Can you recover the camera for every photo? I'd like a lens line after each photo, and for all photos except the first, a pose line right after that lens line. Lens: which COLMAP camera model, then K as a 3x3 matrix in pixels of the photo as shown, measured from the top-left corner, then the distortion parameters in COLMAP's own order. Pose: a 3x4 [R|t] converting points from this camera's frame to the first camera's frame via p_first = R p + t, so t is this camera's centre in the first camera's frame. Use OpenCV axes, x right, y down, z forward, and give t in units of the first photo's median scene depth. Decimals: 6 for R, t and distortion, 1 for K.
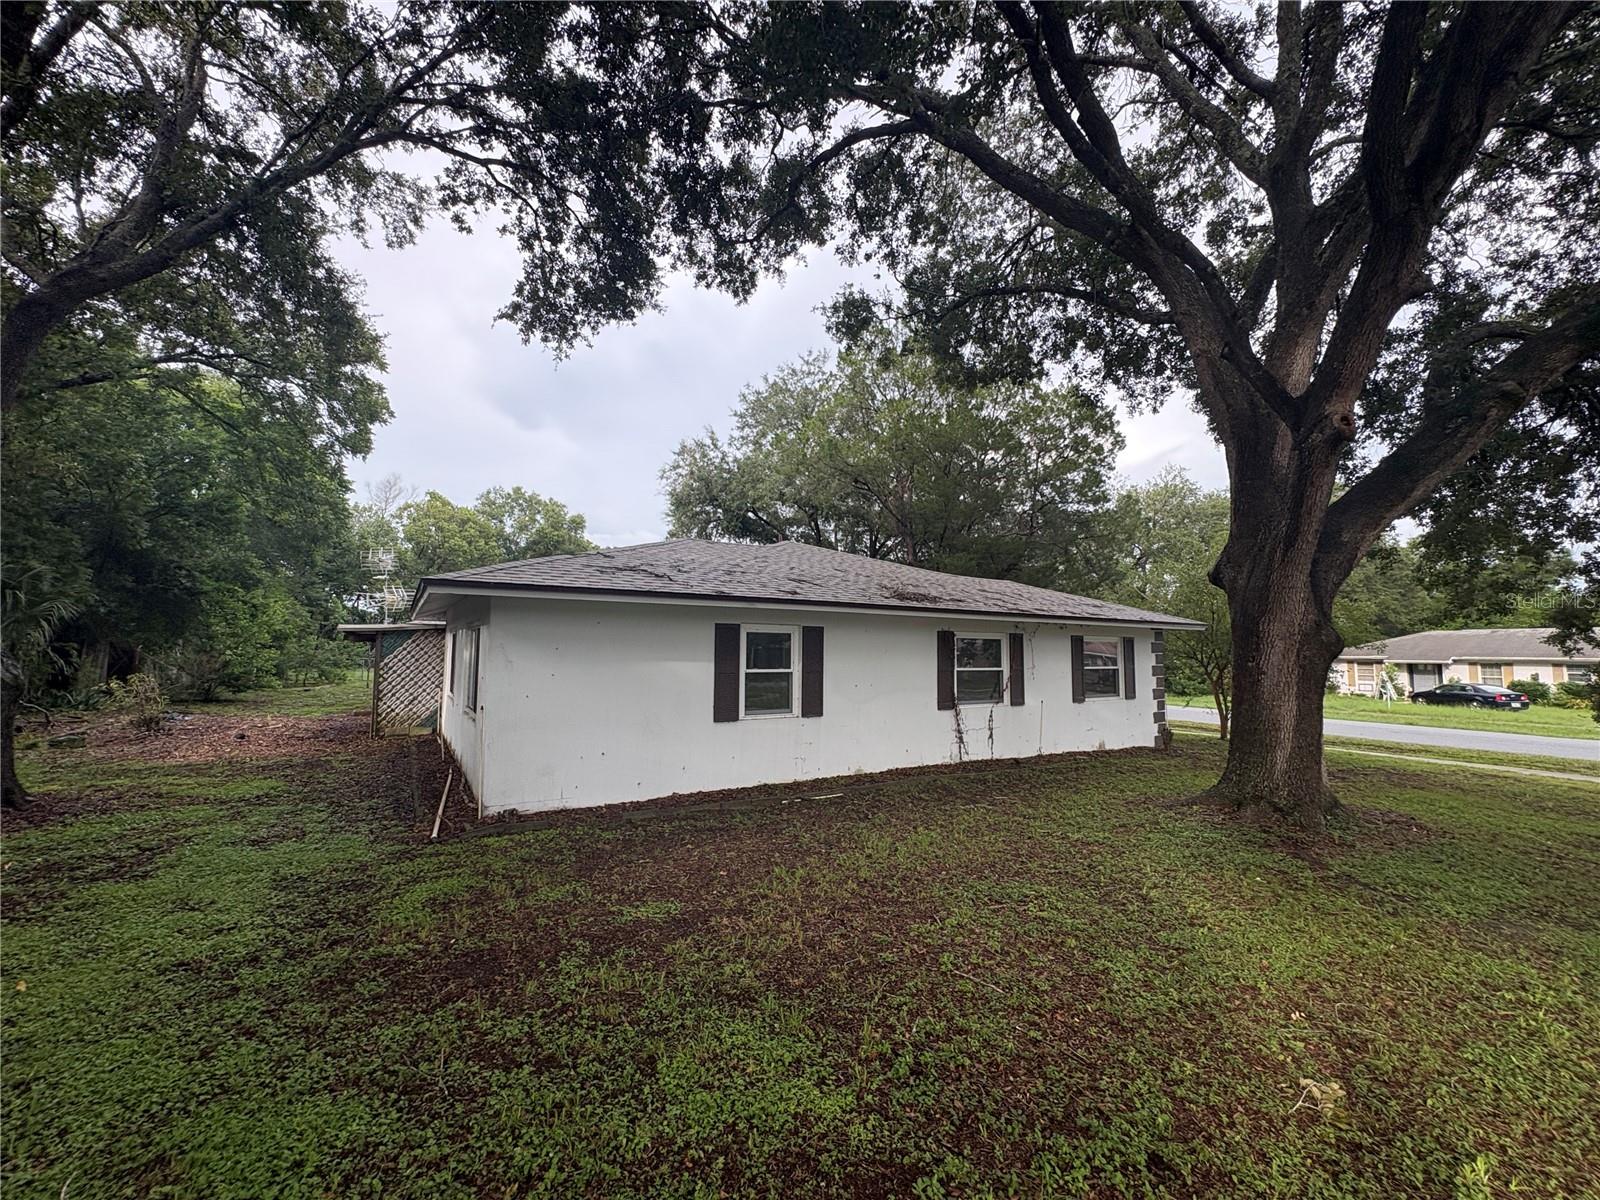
lens RADIAL K [[639.4, 0, 796.1], [0, 639.4, 600.5], [0, 0, 1]] dist [0.001770, 0.000151]
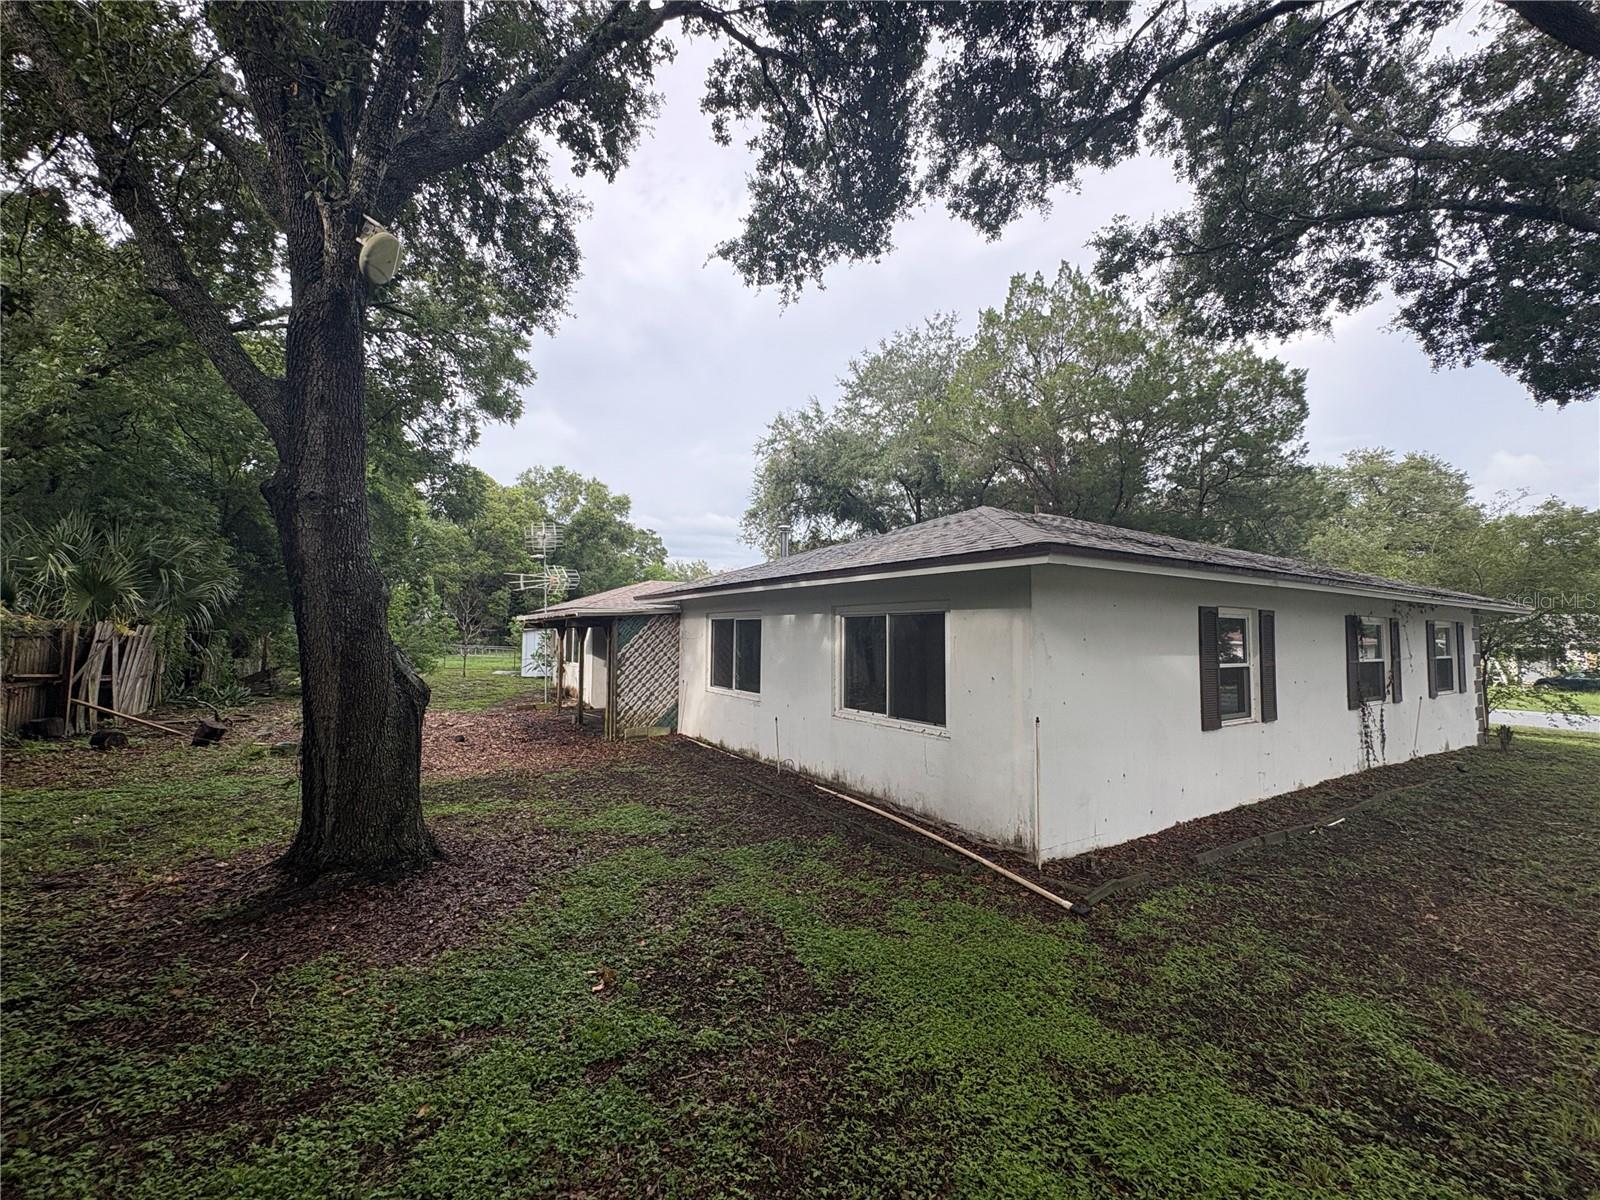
lens RADIAL K [[639.4, 0, 804.0], [0, 639.4, 598.4], [0, 0, 1]] dist [0.001770, 0.000151]
pose [[0.999971, -0.001126, 0.007477, -0.347254], [0.000957, 0.999746, 0.022525, 0.004054], [-0.007500, -0.022517, 0.999718, 0.120584]]
